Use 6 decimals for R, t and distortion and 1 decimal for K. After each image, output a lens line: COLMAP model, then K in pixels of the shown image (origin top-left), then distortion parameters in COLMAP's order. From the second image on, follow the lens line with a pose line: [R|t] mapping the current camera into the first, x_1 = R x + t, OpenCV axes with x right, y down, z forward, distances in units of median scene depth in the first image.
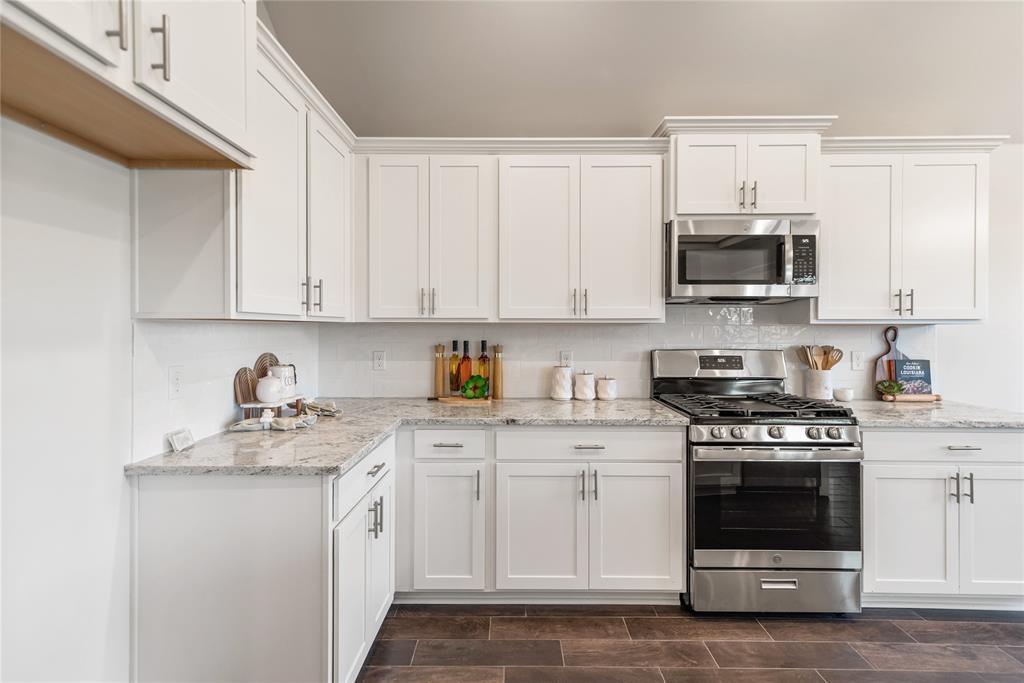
lens RADIAL K [[477.8, 0, 502.9], [0, 477.8, 324.7], [0, 0, 1]] dist [0.010905, -0.000029]
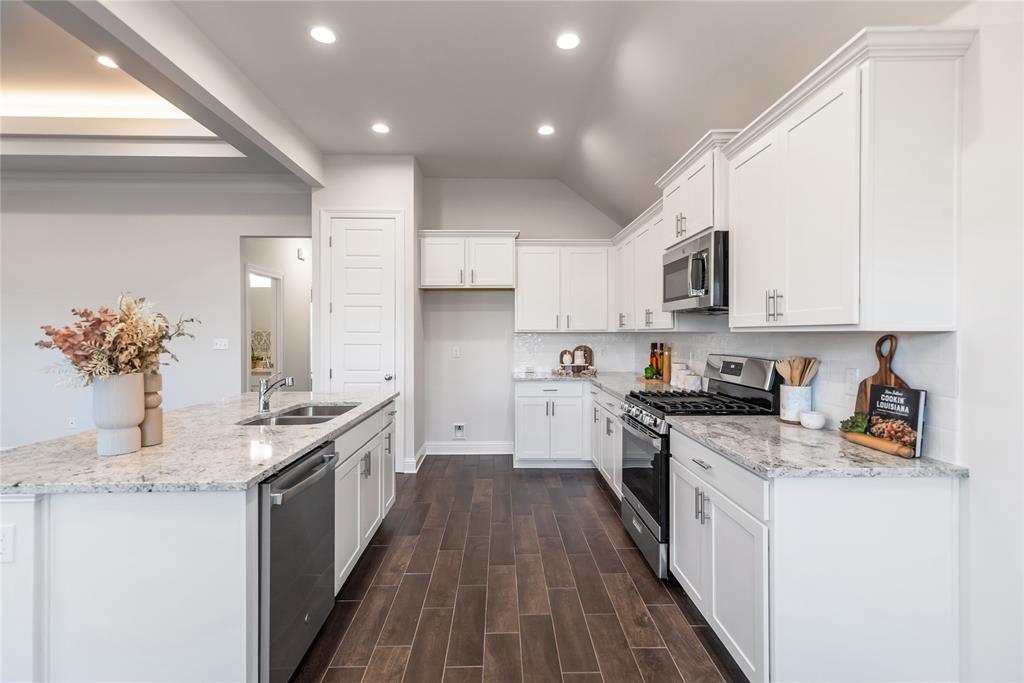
lens RADIAL K [[477.8, 0, 515.3], [0, 477.8, 338.7], [0, 0, 1]] dist [0.010905, -0.000029]
pose [[0.030182, 0.011463, -0.999479, 1.569229], [0.008666, 0.999894, 0.011730, -0.003369], [0.999507, -0.009015, 0.030080, 0.512266]]
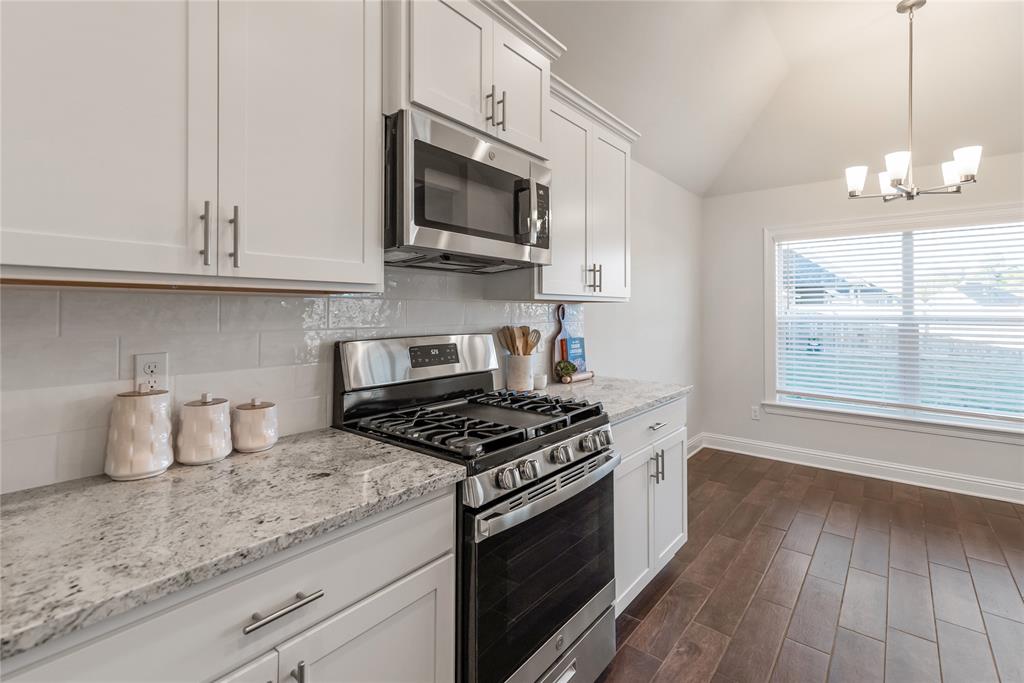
lens RADIAL K [[477.8, 0, 508.8], [0, 477.8, 302.6], [0, 0, 1]] dist [0.010905, -0.000029]
pose [[0.627535, 0.012684, 0.778485, -0.002599], [-0.005699, 0.999915, -0.011697, 0.013105], [-0.778568, 0.002904, 0.627554, 0.522169]]
